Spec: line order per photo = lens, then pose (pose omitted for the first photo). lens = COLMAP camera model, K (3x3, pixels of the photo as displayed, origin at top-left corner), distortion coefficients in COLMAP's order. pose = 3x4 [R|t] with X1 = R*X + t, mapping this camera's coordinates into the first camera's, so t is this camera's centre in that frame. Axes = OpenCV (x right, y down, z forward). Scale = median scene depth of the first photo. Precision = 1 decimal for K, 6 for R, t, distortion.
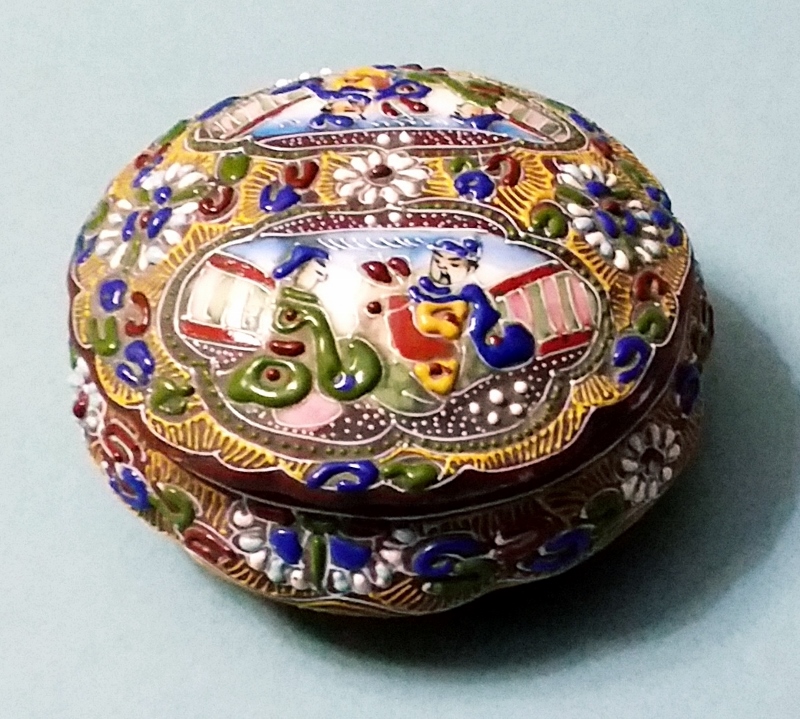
lens RADIAL K [[787.0, 0, 406.2], [0, 787.0, 359.6], [0, 0, 1]] dist [0.001355, 0.000000]
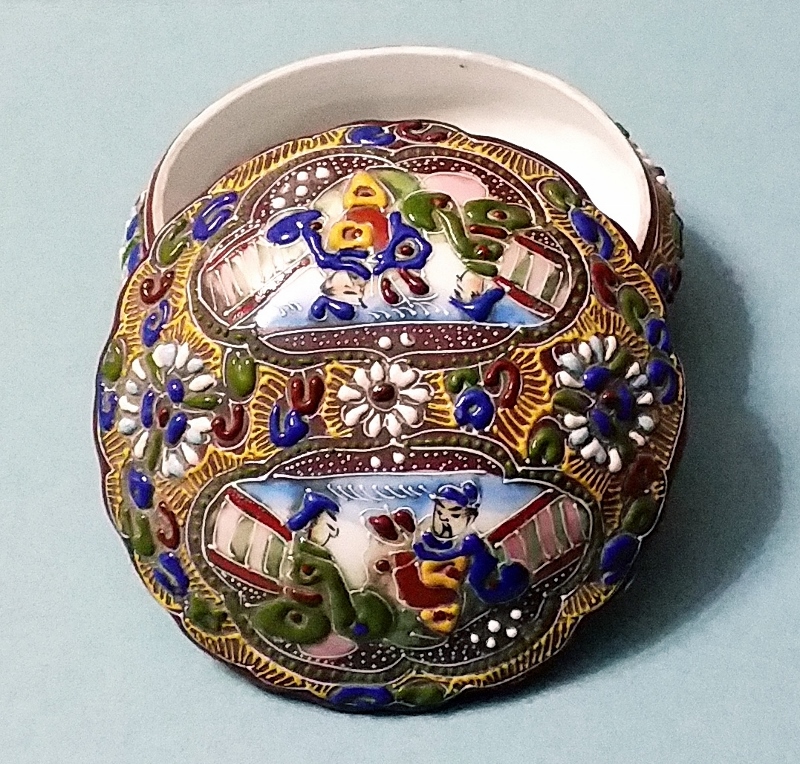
lens RADIAL K [[758.2, 0, 393.9], [0, 758.2, 381.9], [0, 0, 1]] dist [0.002494, 0.000000]
pose [[0.999146, -0.026384, -0.031784, 0.014494], [0.034226, 0.959574, 0.279367, -0.566725], [0.023128, -0.280216, 0.959658, 0.052540]]
